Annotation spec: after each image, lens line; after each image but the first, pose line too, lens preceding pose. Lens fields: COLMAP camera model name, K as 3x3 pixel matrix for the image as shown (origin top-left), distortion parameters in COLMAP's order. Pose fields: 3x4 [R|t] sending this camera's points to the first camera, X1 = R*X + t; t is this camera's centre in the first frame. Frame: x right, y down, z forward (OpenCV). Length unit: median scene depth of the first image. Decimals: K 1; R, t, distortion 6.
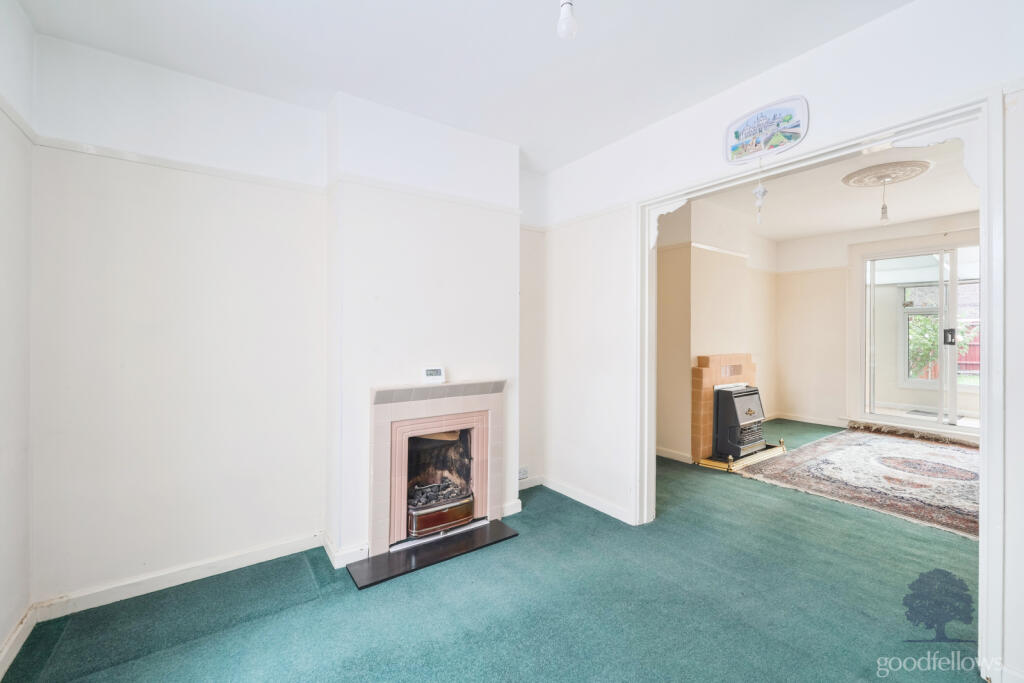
lens RADIAL K [[416.4, 0, 510.6], [0, 416.4, 333.4], [0, 0, 1]] dist [0.001933, -0.000392]
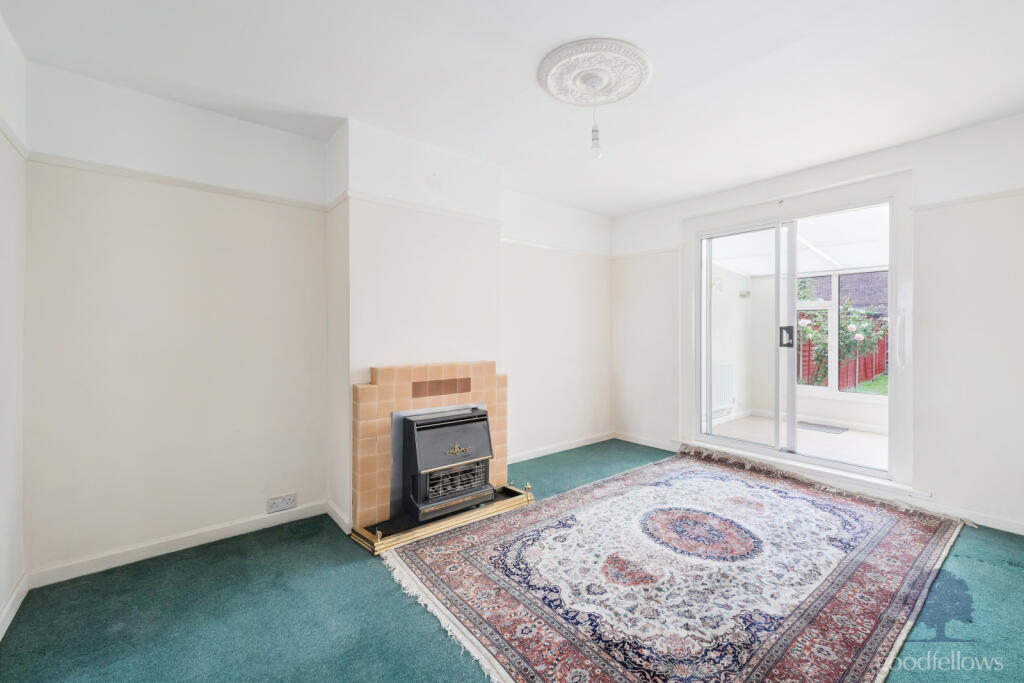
lens RADIAL K [[416.4, 0, 510.6], [0, 416.4, 333.4], [0, 0, 1]] dist [0.001933, -0.000392]
pose [[0.998791, -0.001509, 0.049143, 0.643673], [0.001339, 0.999993, 0.003501, -0.000965], [-0.049148, -0.003431, 0.998786, 0.334388]]
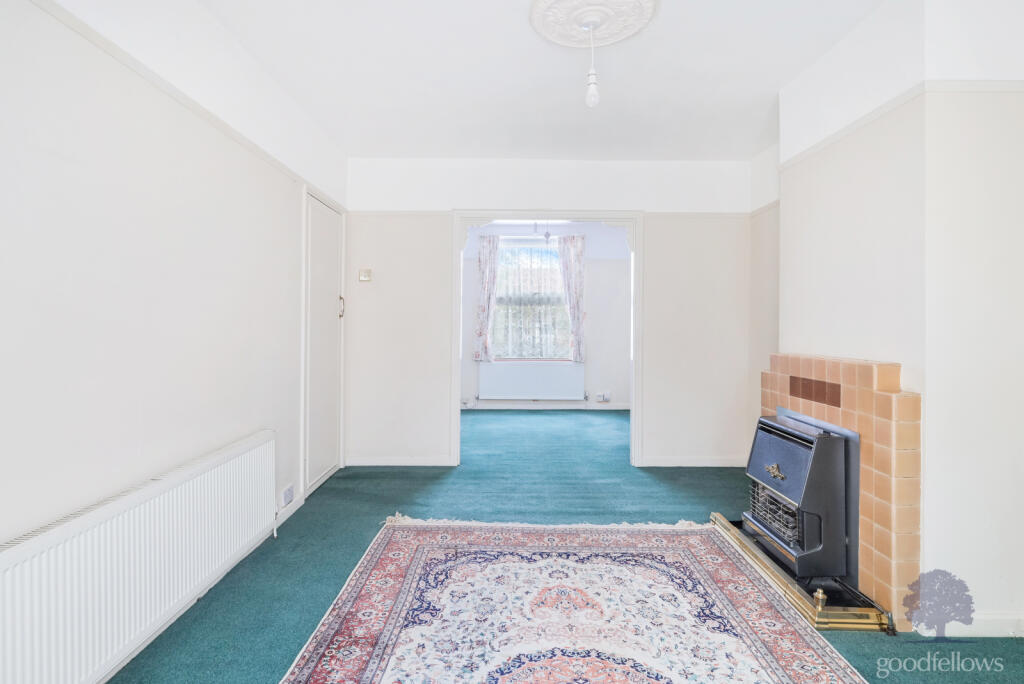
lens RADIAL K [[620.9, 0, 513.6], [0, 620.9, 326.7], [0, 0, 1]] dist [-0.000904, -0.000176]
pose [[-0.589338, -0.001174, -0.807886, 1.390432], [-0.002891, 0.999996, 0.000656, 0.018001], [0.807882, 0.002722, -0.589339, 1.215394]]
